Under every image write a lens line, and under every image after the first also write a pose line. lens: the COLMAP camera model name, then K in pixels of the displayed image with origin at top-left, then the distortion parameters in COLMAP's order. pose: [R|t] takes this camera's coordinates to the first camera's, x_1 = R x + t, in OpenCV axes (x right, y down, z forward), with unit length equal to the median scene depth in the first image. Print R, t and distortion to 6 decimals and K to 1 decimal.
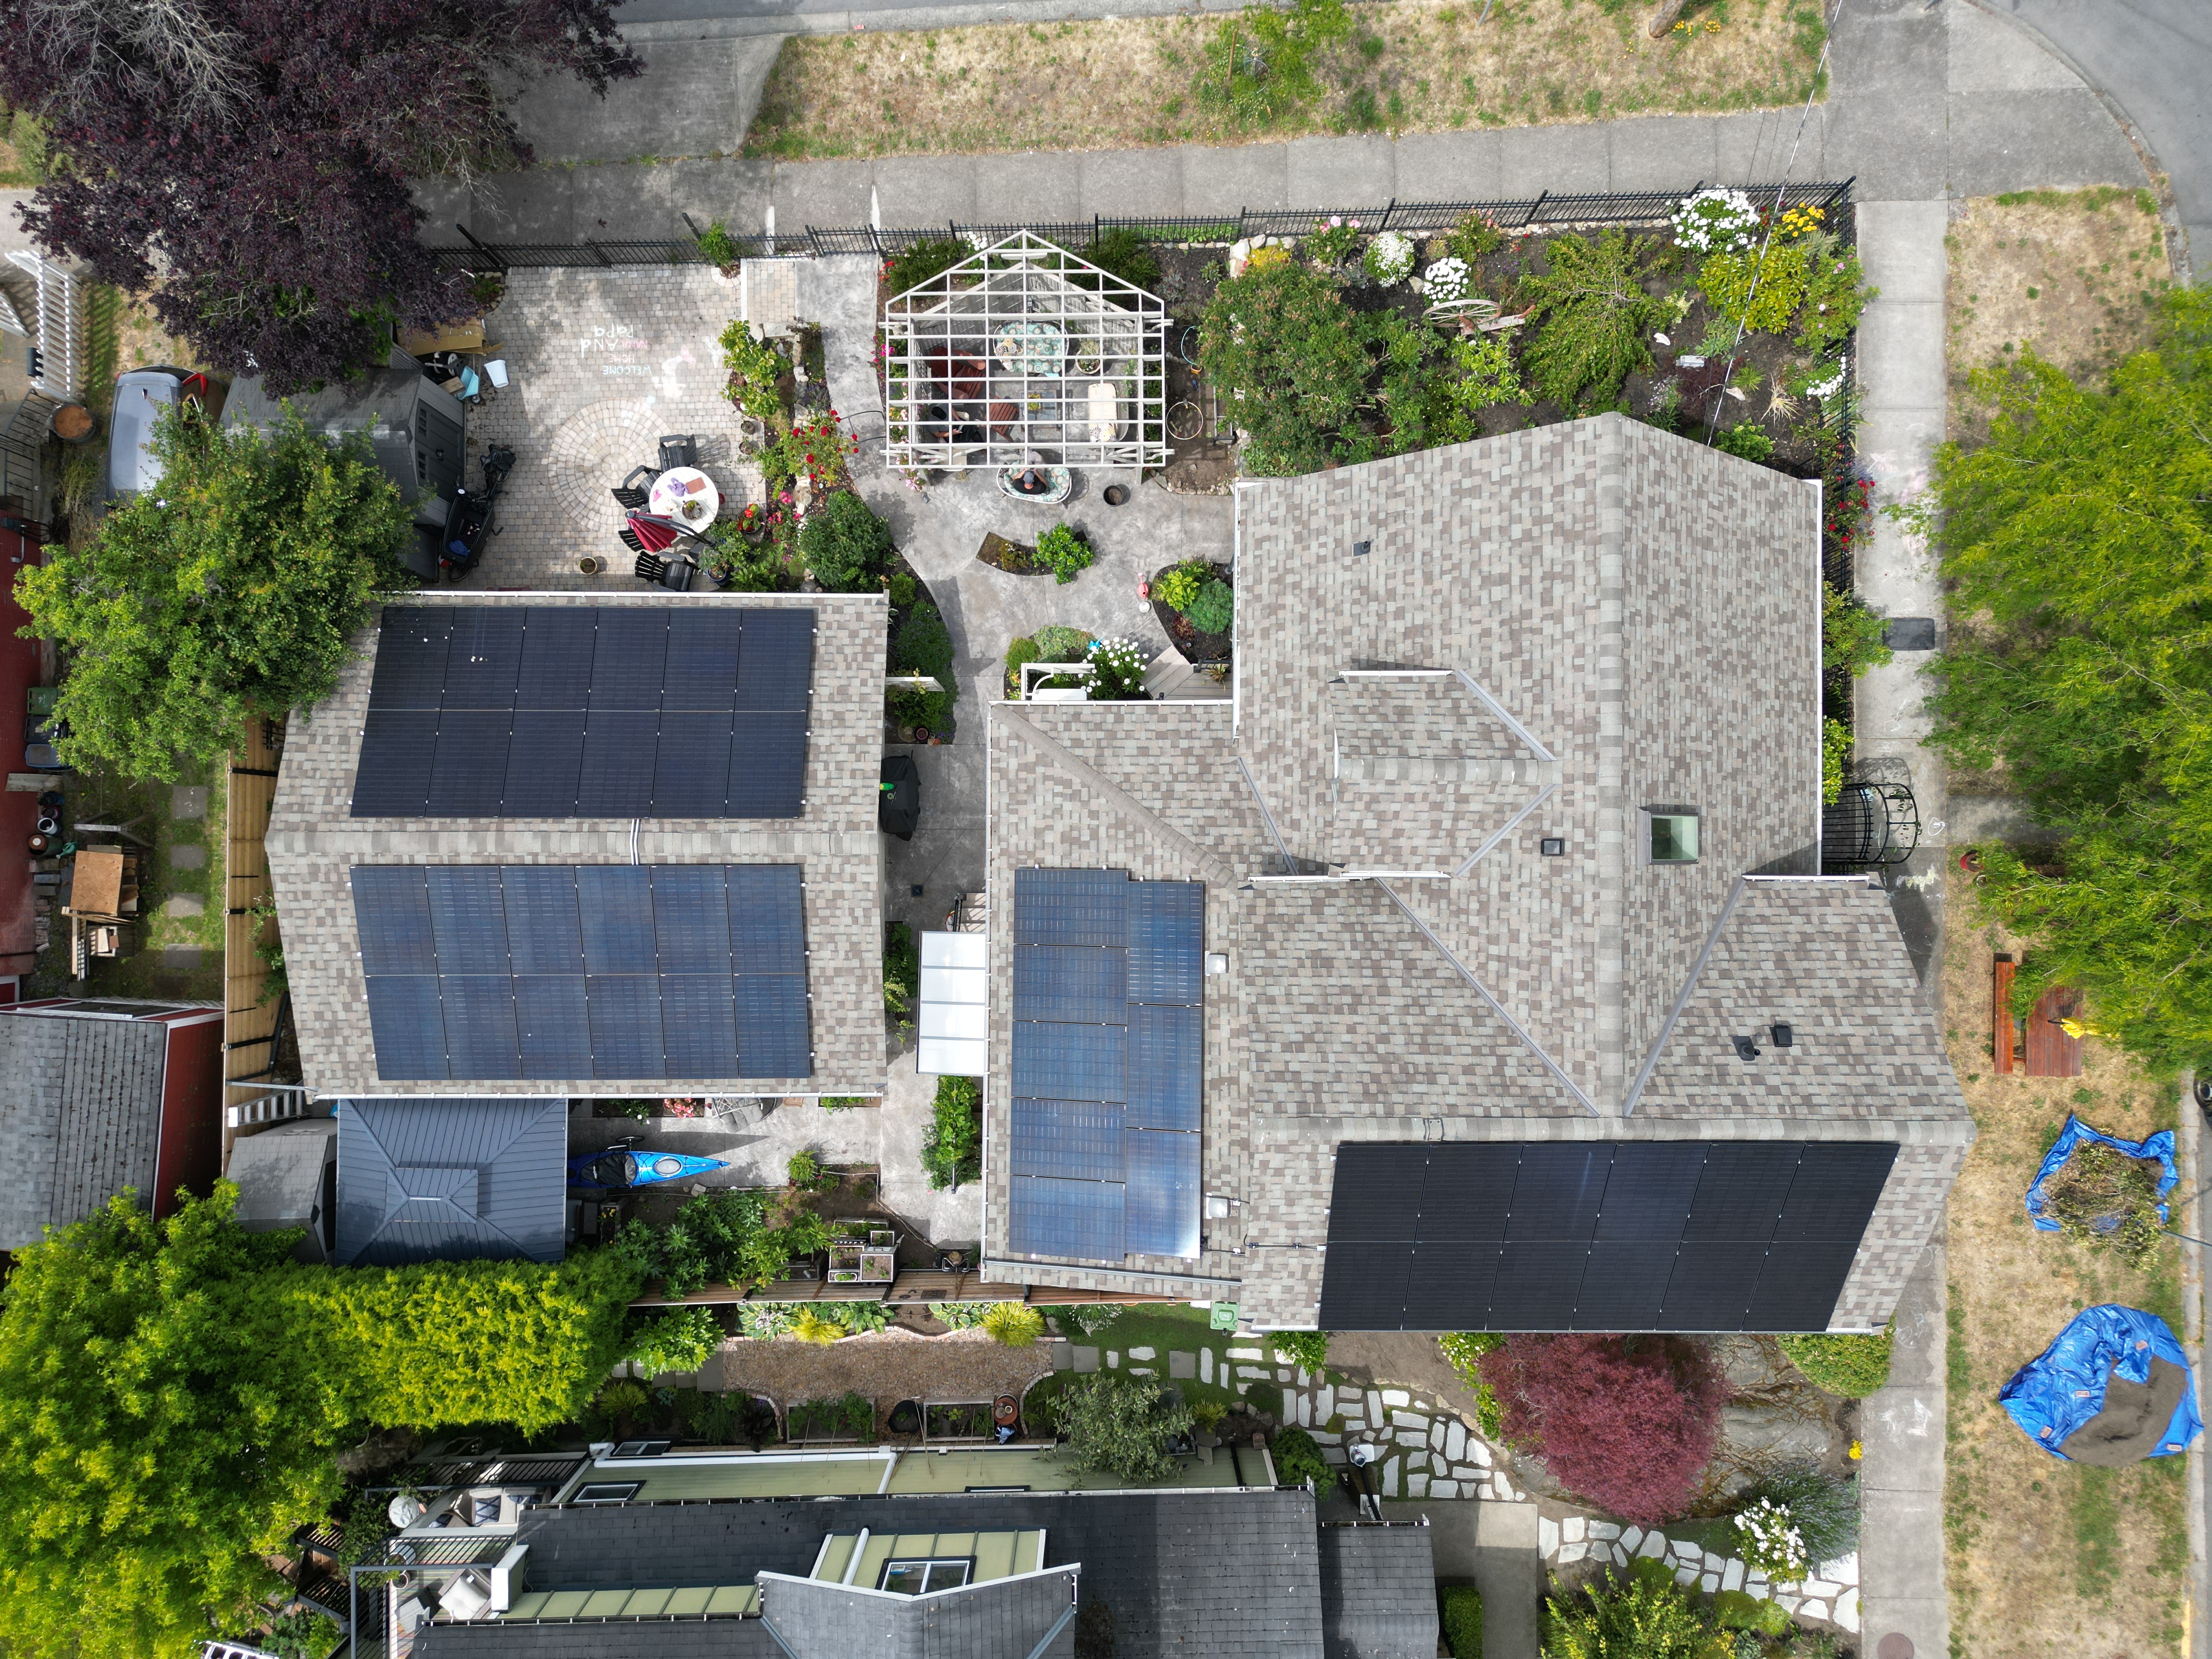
lens RADIAL K [[1587.9, 0, 1103.1], [0, 1587.9, 824.9], [0, 0, 1]] dist [0.025498, -0.002321]
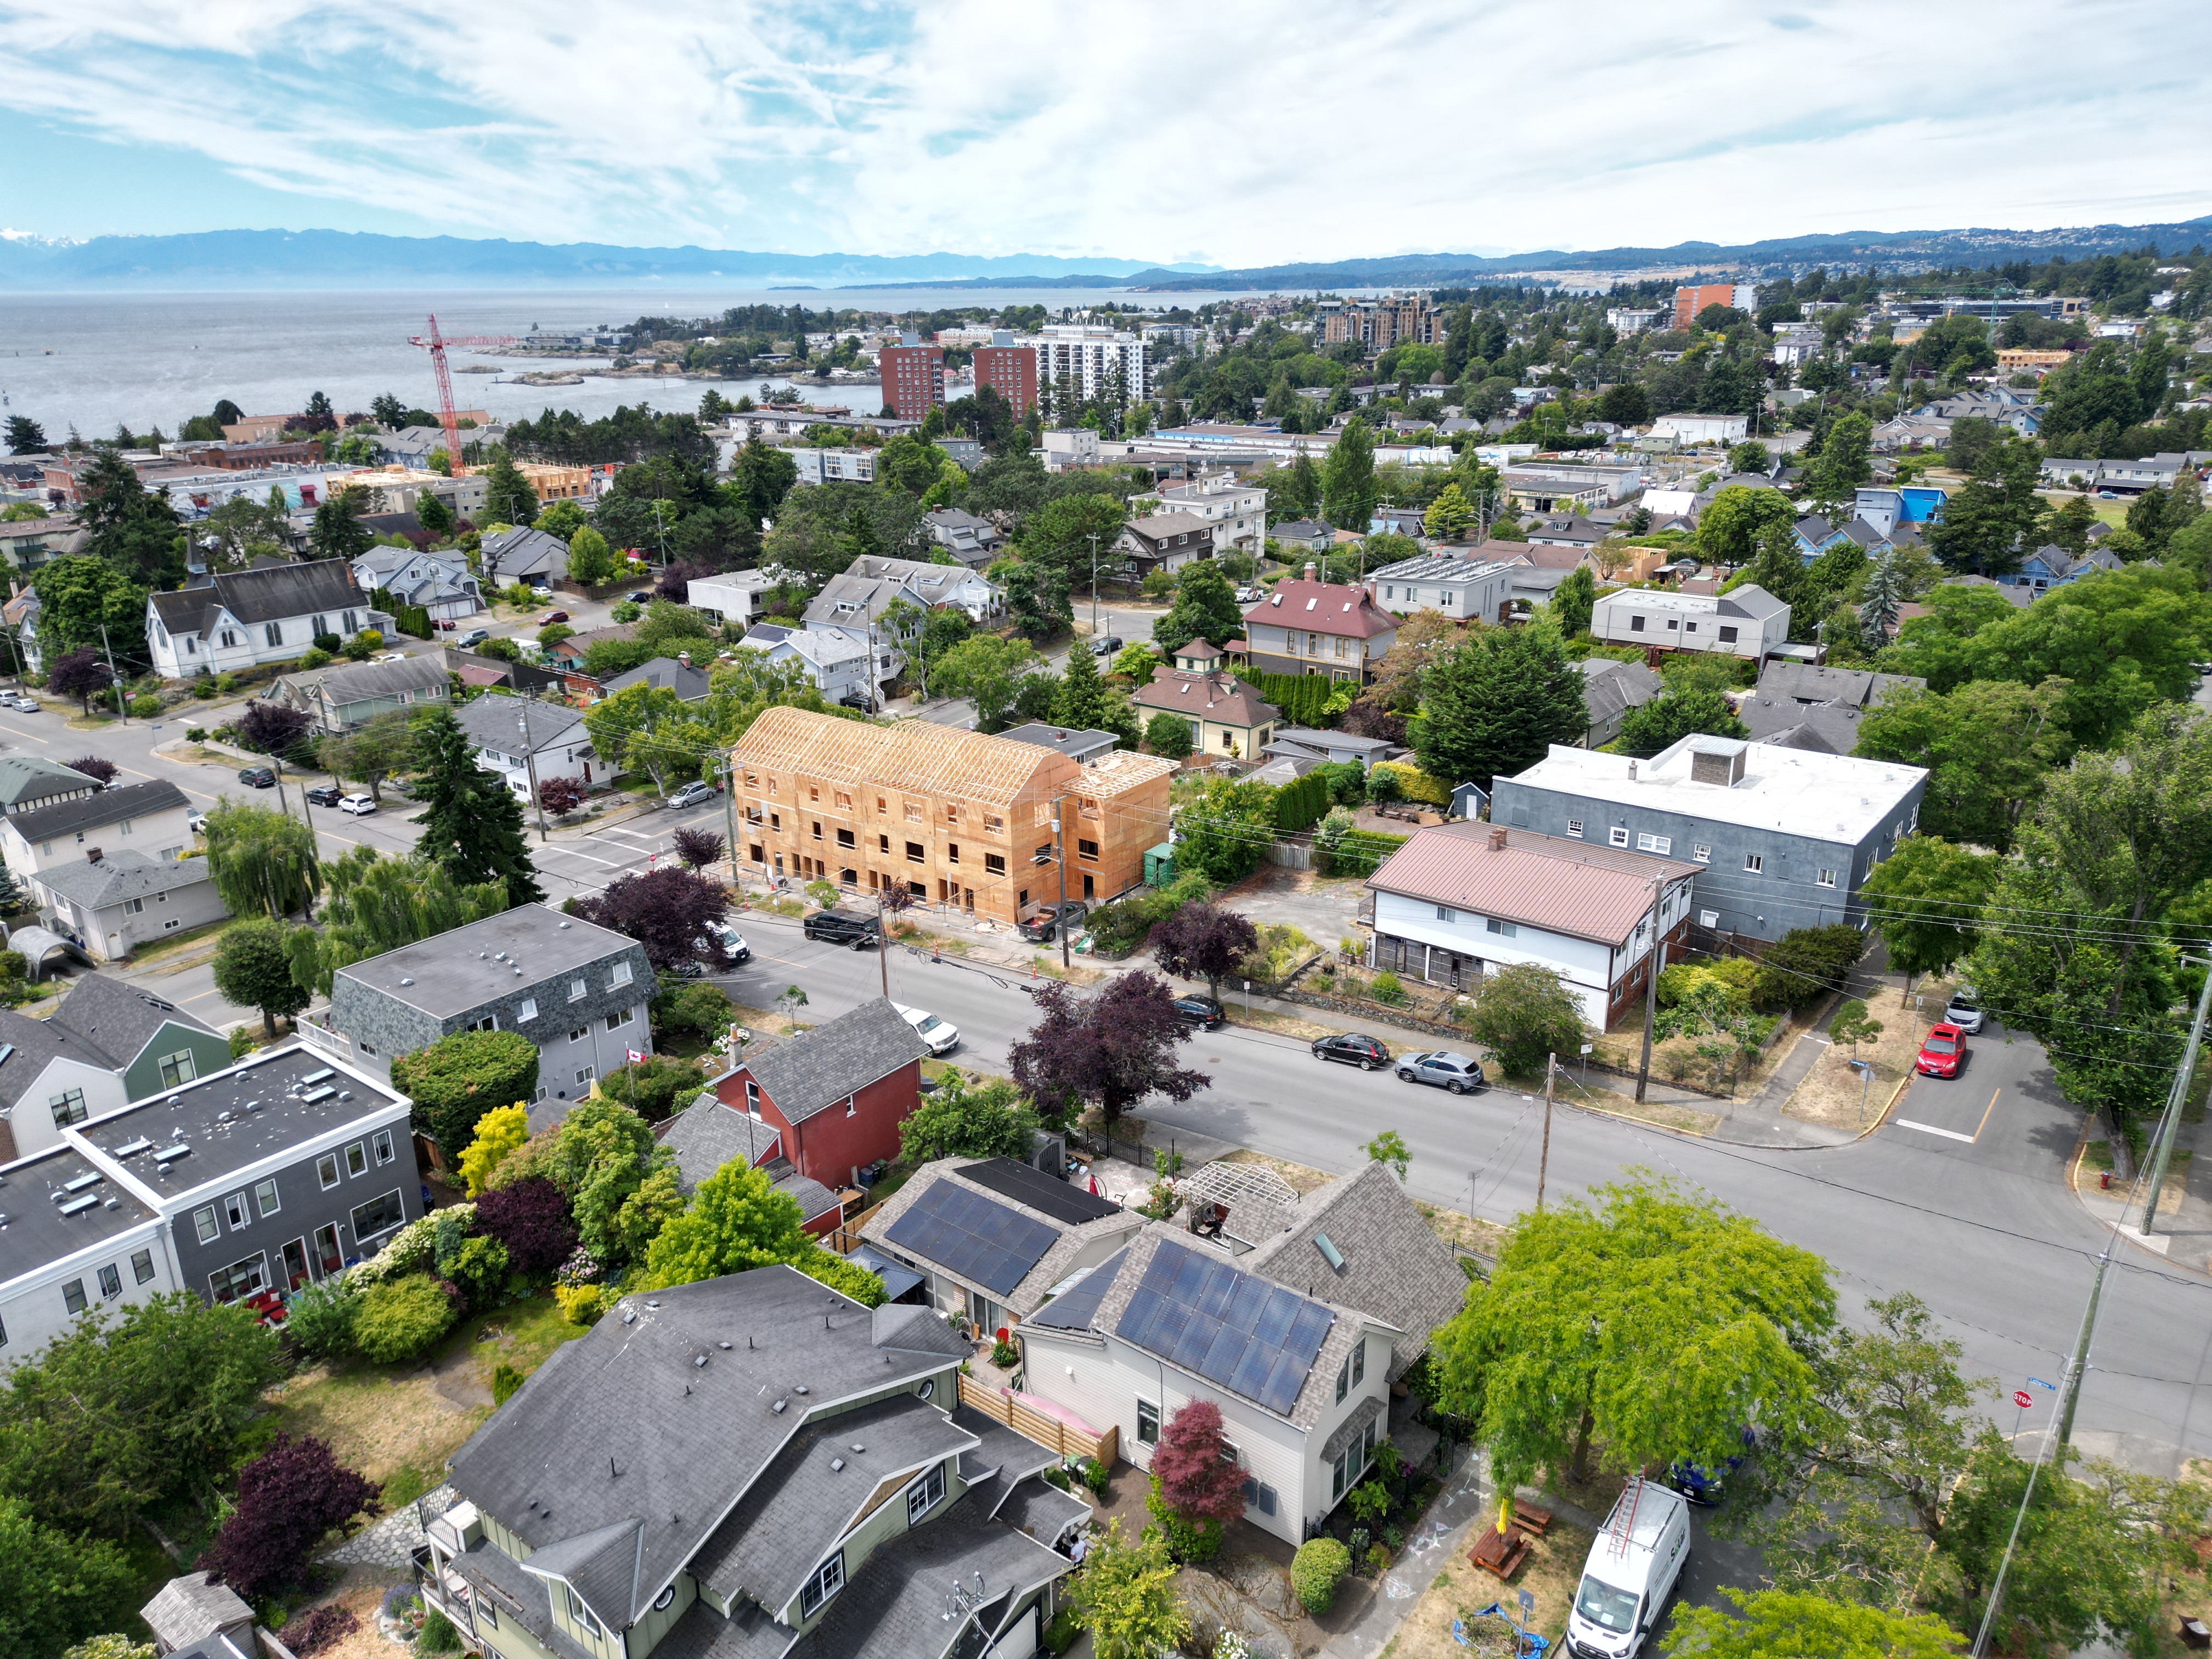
lens RADIAL K [[1562.2, 0, 1106.0], [0, 1562.2, 829.5], [0, 0, 1]] dist [0.105483, -0.112526]
pose [[0.786053, 0.194822, -0.586656, 1.144920], [-0.617665, 0.285459, -0.732804, 1.539544], [0.024700, 0.938380, 0.344721, -0.473042]]
